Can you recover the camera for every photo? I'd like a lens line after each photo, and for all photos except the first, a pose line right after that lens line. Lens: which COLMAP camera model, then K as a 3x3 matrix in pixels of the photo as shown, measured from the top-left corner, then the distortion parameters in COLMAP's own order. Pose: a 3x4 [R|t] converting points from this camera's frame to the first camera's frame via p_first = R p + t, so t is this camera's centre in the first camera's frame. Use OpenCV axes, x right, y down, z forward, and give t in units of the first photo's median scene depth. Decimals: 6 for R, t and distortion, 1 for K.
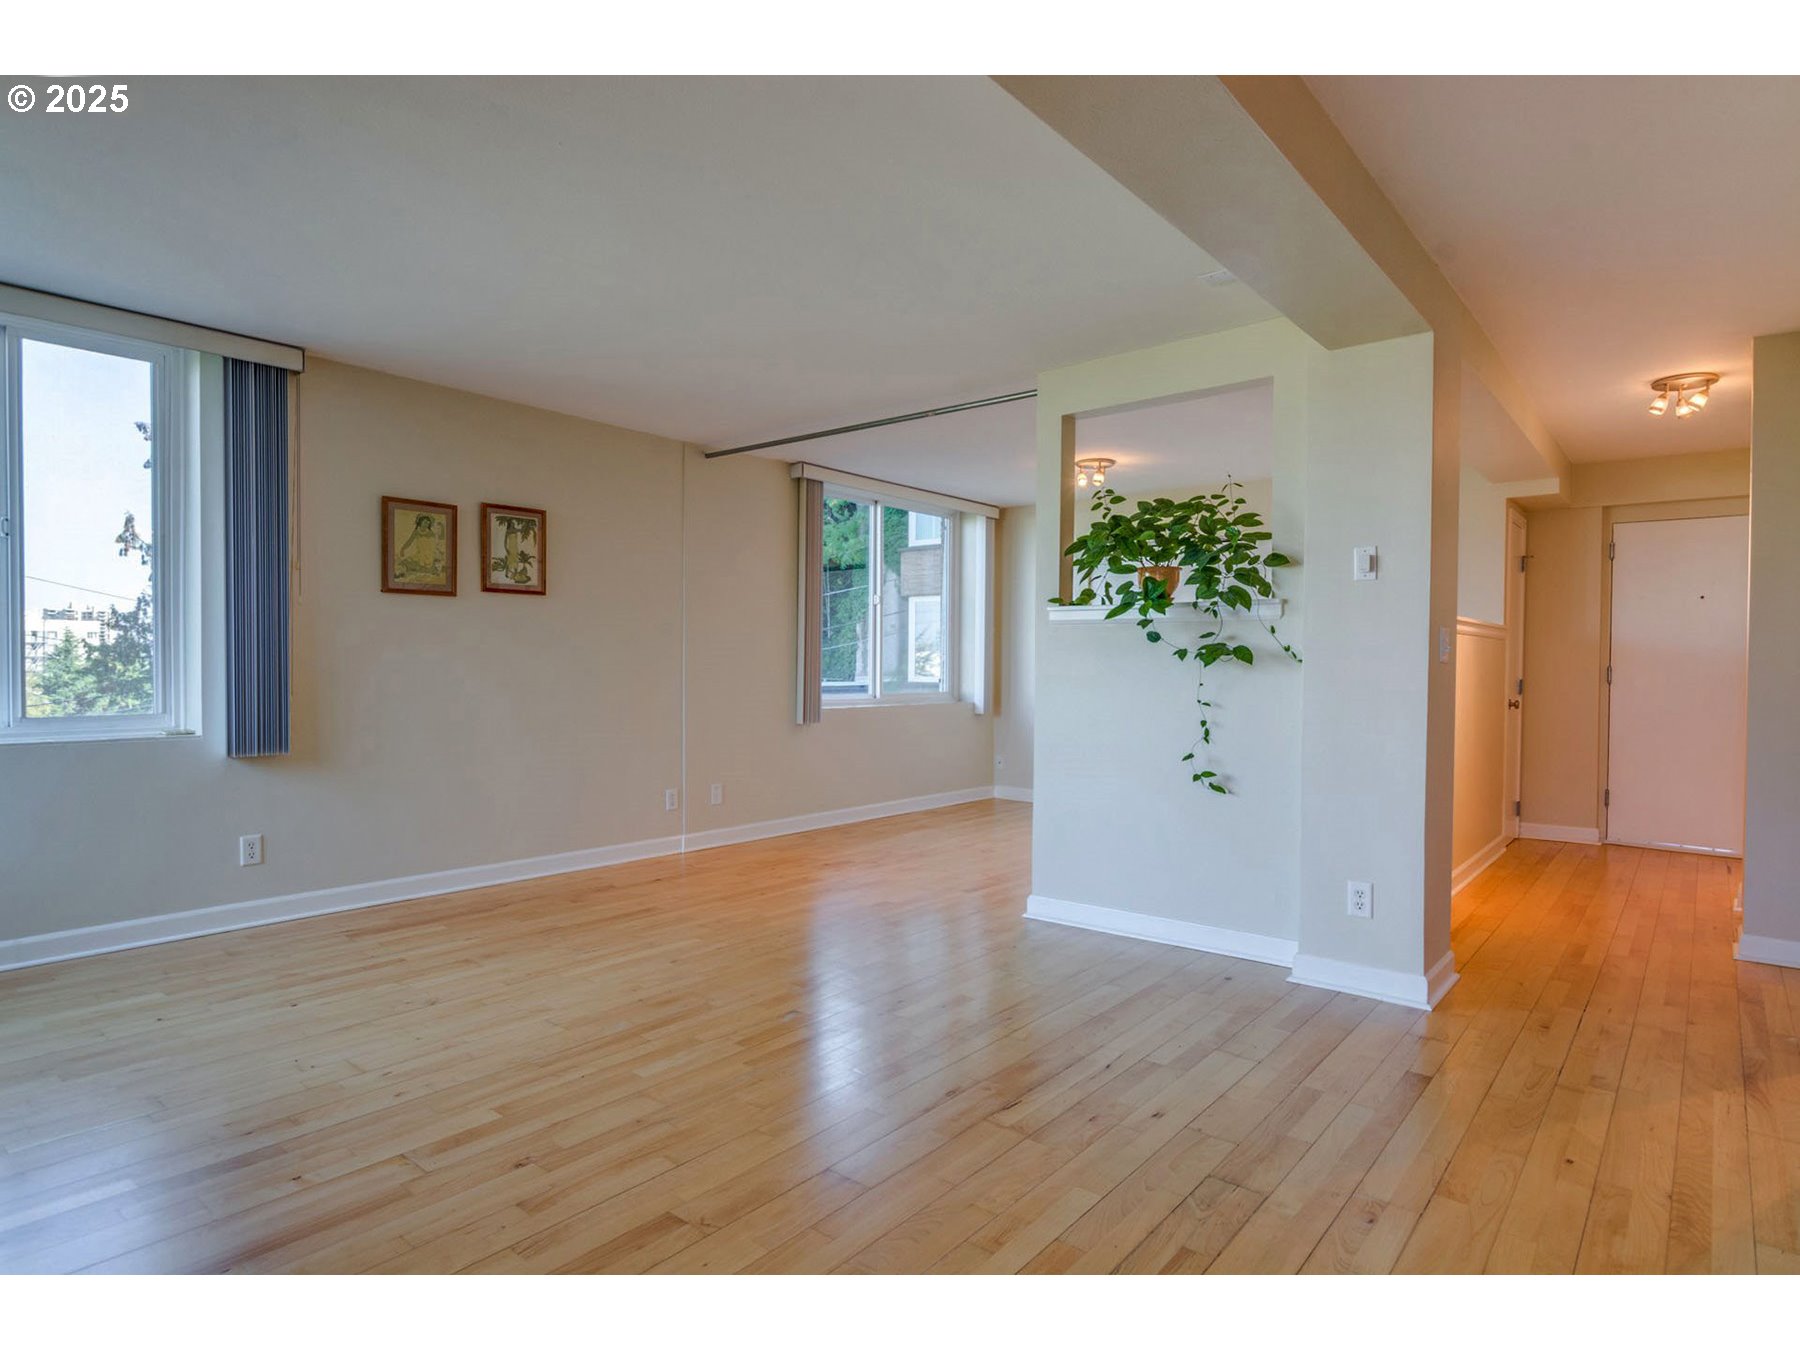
lens RADIAL K [[979.1, 0, 900.0], [0, 979.1, 675.0], [0, 0, 1]] dist [0.002238, 0.000739]
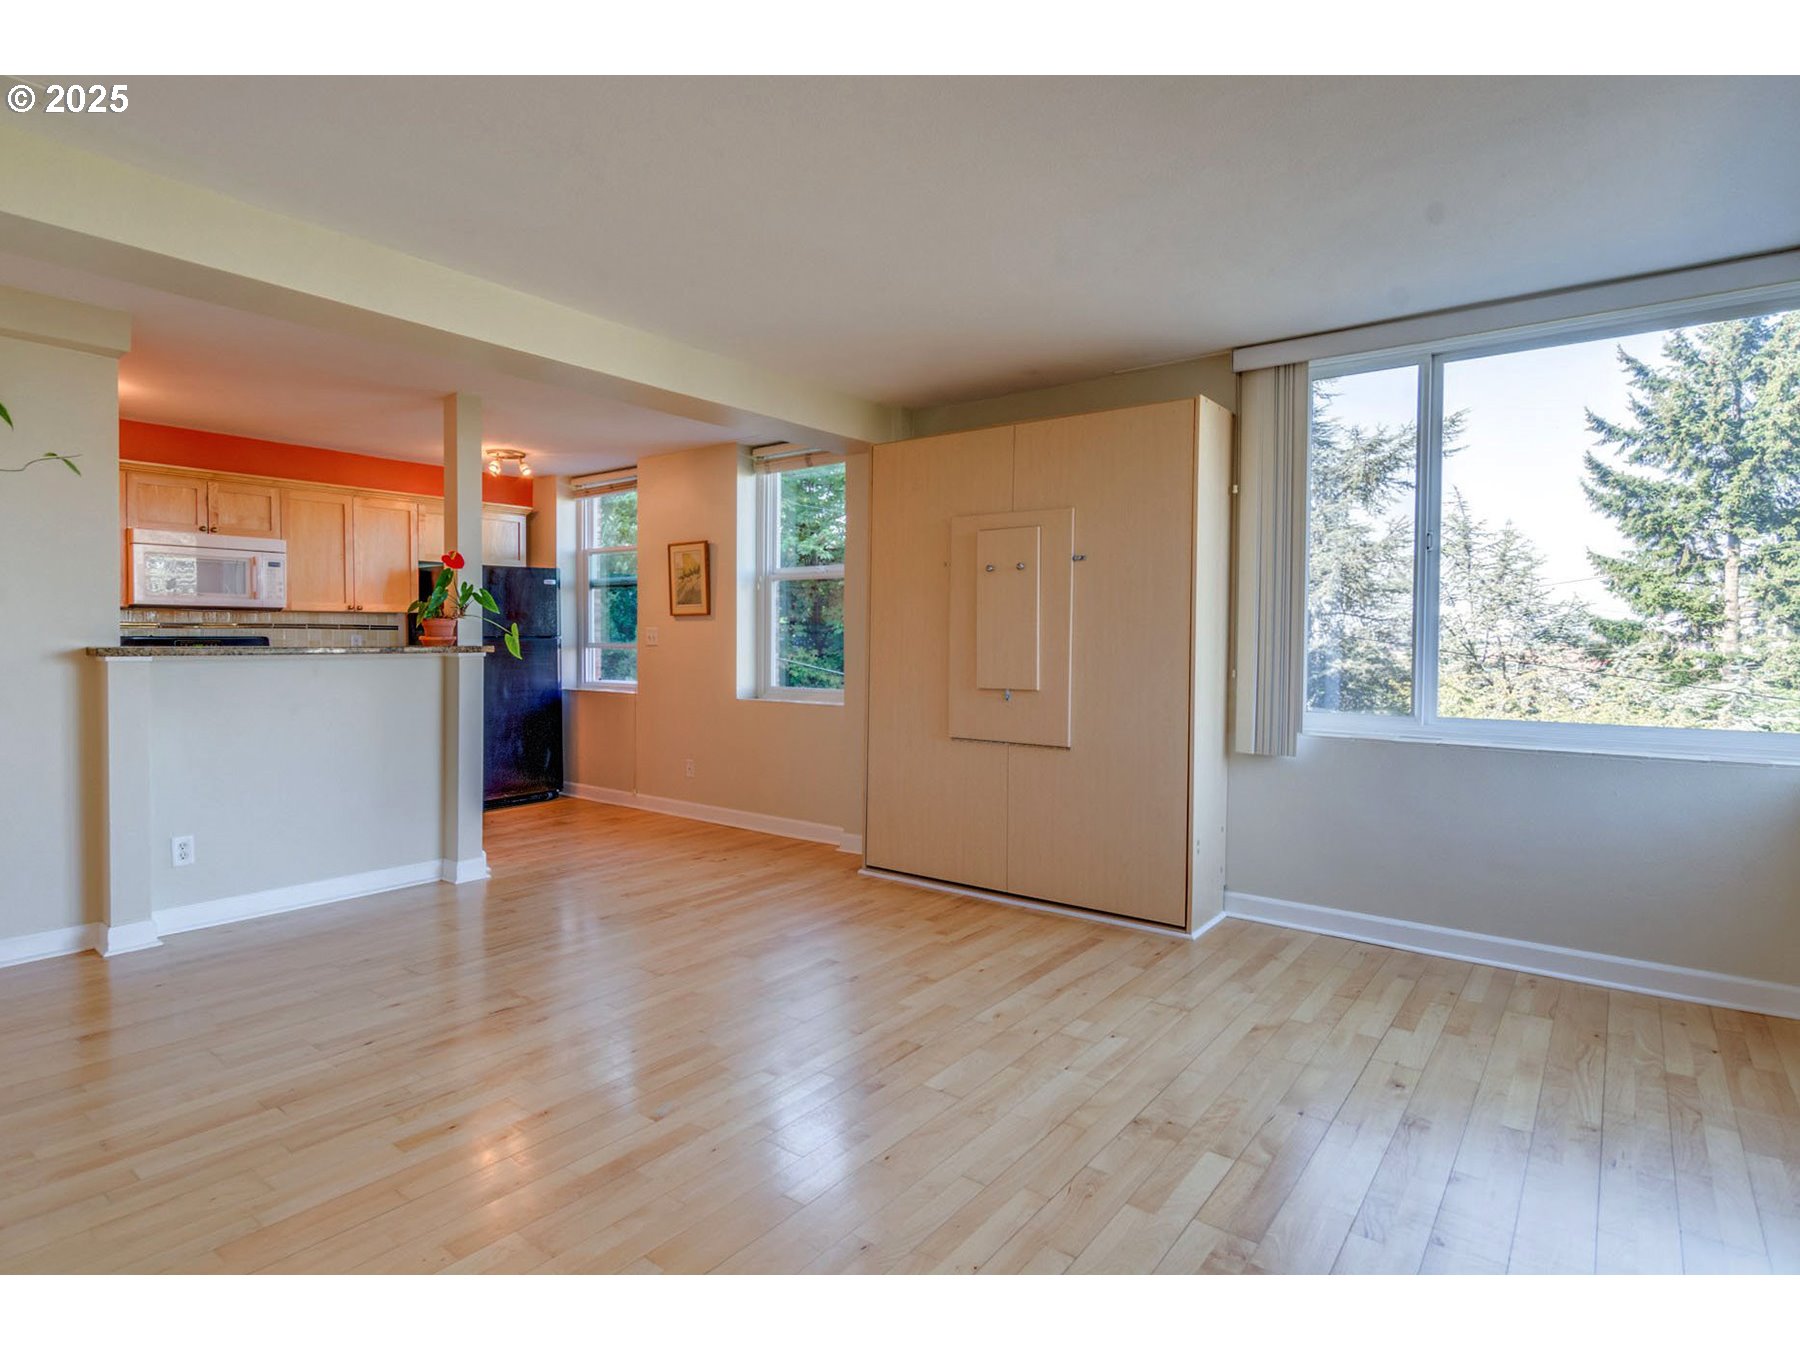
lens RADIAL K [[960.0, 0, 869.8], [0, 960.0, 659.0], [0, 0, 1]] dist [0.005368, -0.000756]
pose [[-0.999535, -0.013116, -0.027522, -0.173069], [-0.013963, 0.999427, 0.030832, -0.029214], [0.027102, 0.031202, -0.999146, 1.215729]]
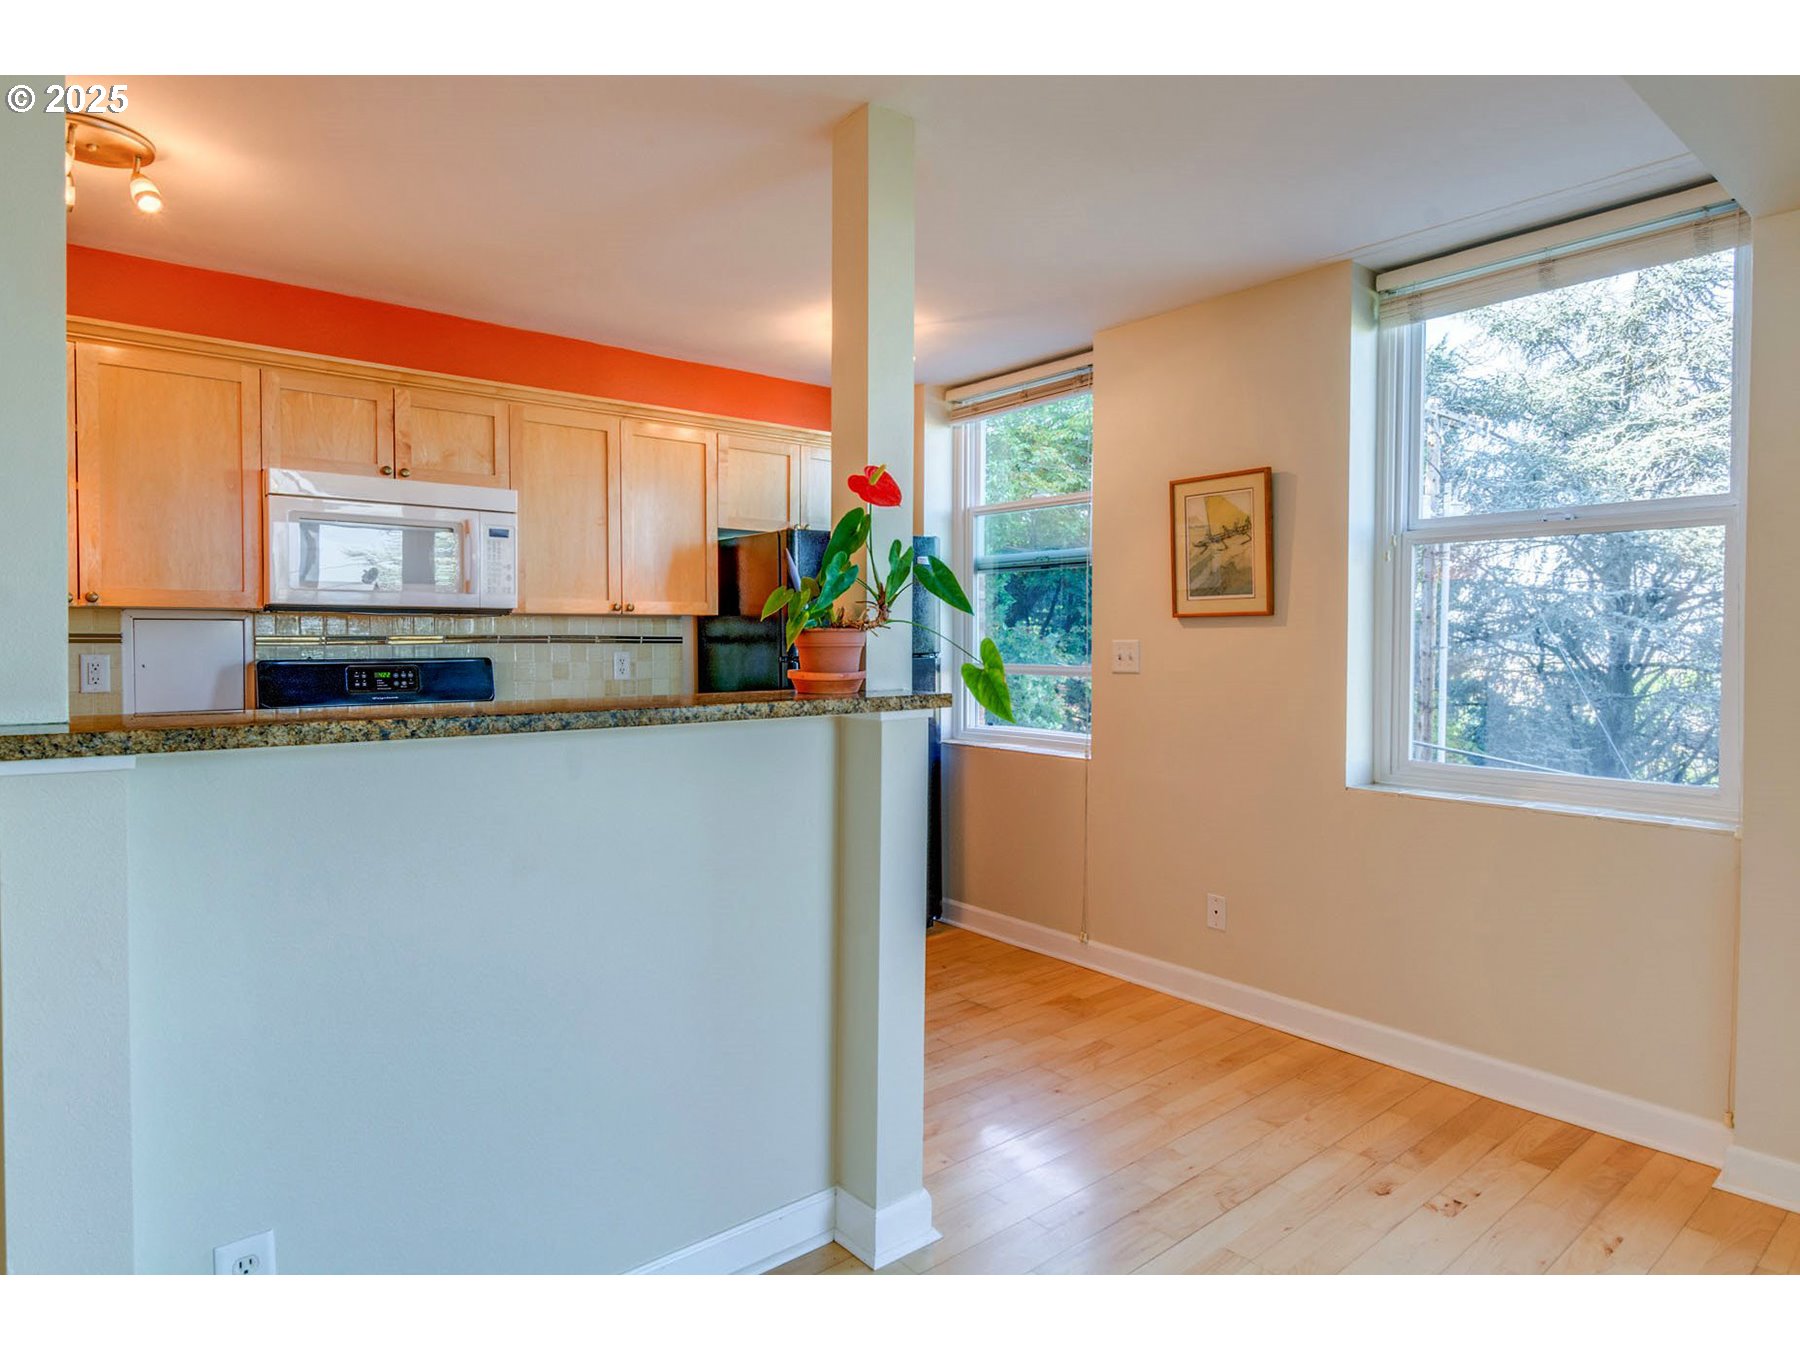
lens RADIAL K [[1029.8, 0, 871.5], [0, 1029.8, 661.0], [0, 0, 1]] dist [-0.002042, -0.001035]
pose [[-0.980896, -0.015948, 0.193877, 0.152799], [-0.009454, 0.999364, 0.034375, -0.036615], [-0.194302, 0.031886, -0.980423, 0.629199]]
